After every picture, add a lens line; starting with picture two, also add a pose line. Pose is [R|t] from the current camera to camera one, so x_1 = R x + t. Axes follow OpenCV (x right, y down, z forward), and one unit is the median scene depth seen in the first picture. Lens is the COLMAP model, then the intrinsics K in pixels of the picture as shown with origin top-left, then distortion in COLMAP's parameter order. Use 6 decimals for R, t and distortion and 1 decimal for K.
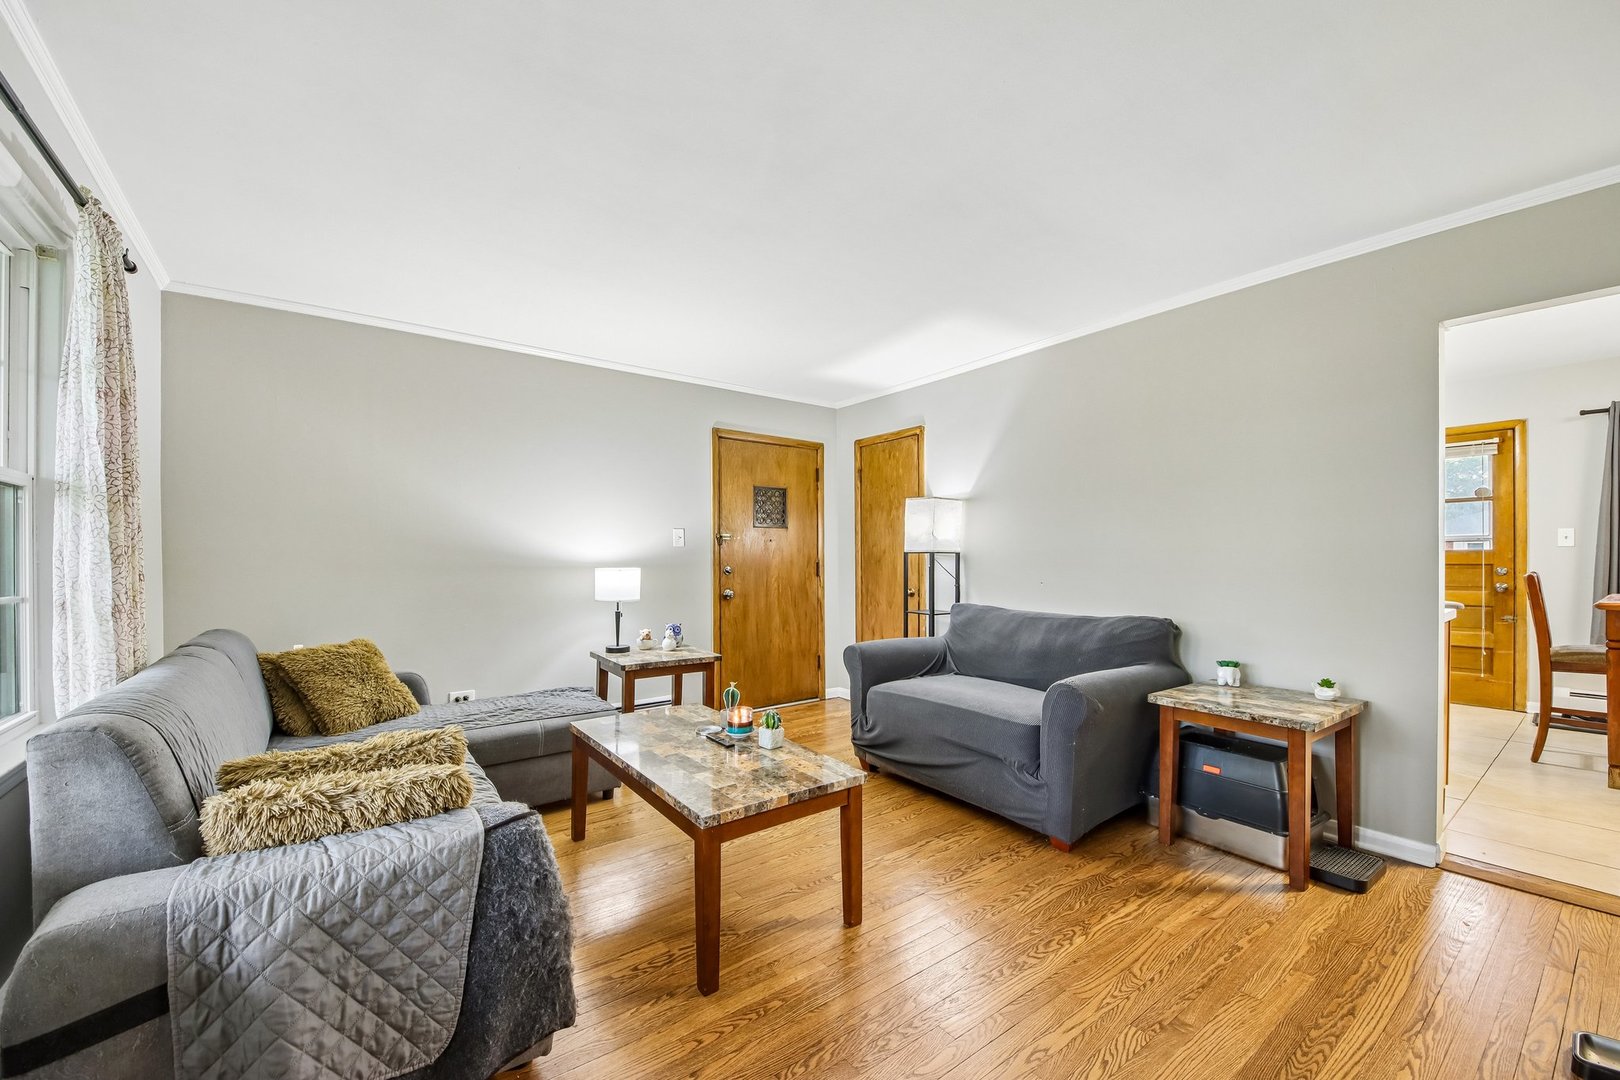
lens RADIAL K [[643.5, 0, 810.8], [0, 643.5, 551.8], [0, 0, 1]] dist [0.000044, -0.000026]
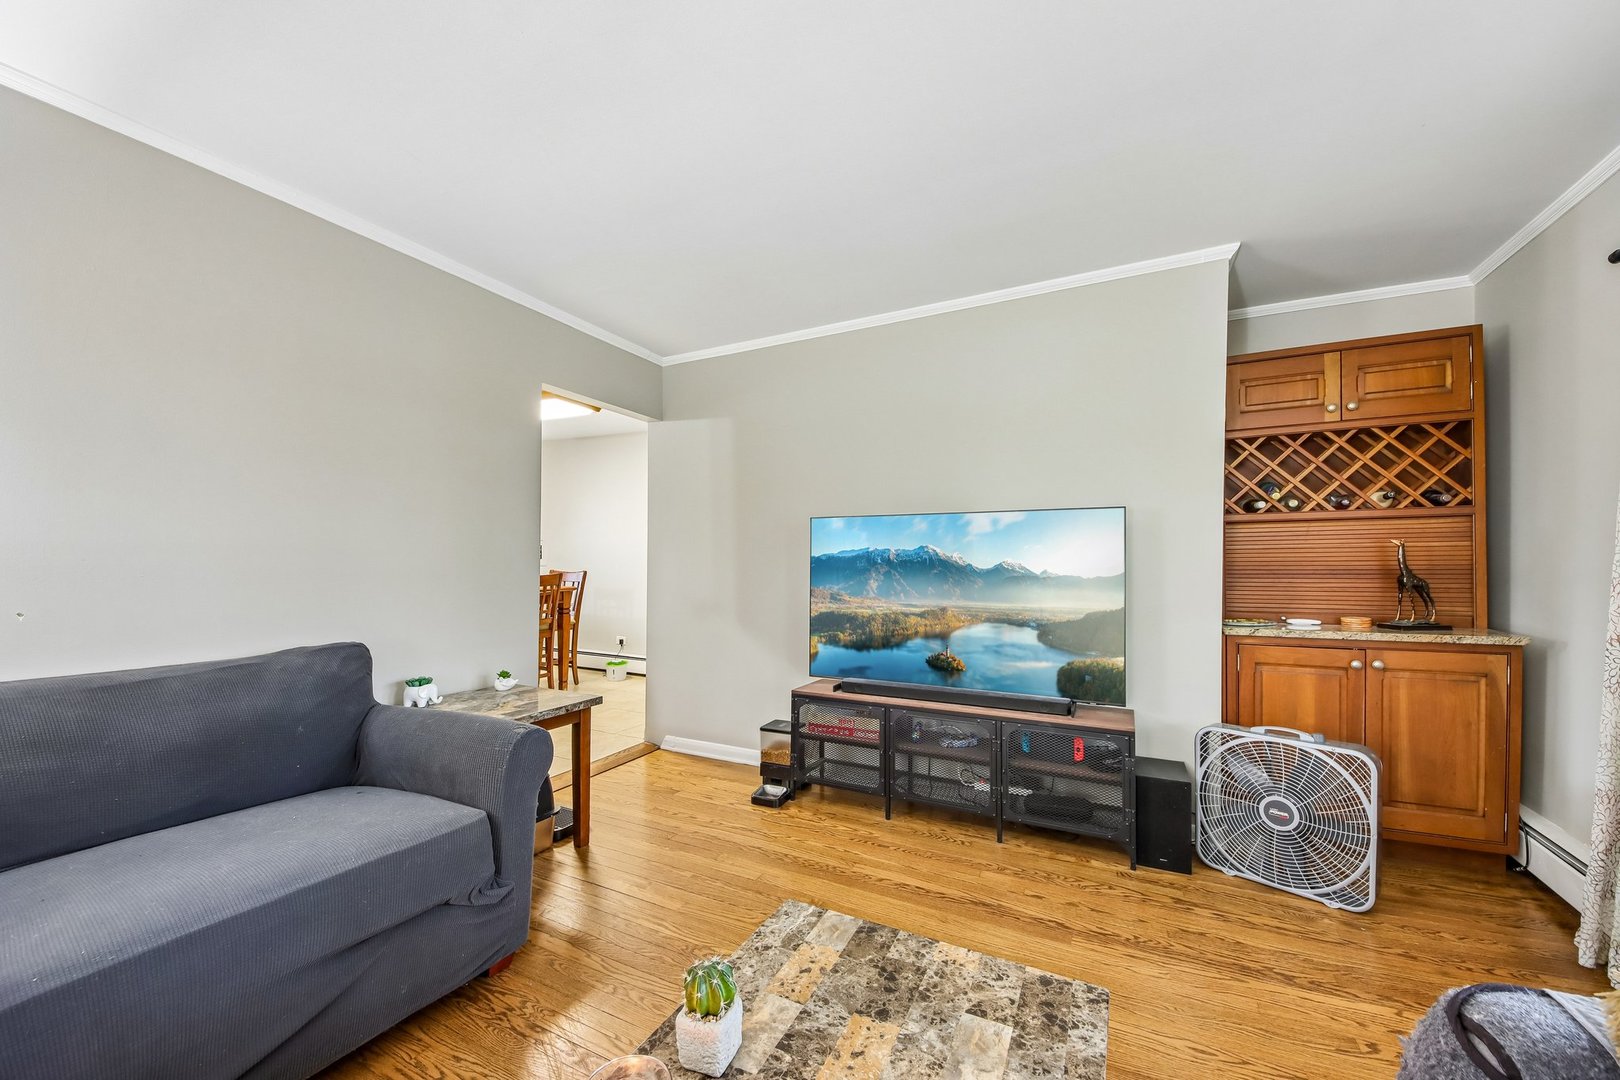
lens RADIAL K [[597.6, 0, 810.5], [0, 597.6, 556.6], [0, 0, 1]] dist [0.000247, -0.000024]
pose [[-0.435656, 0.007758, 0.900080, -0.446151], [-0.013984, 0.999784, -0.015386, 0.010954], [-0.900005, -0.019290, -0.435453, 1.205615]]
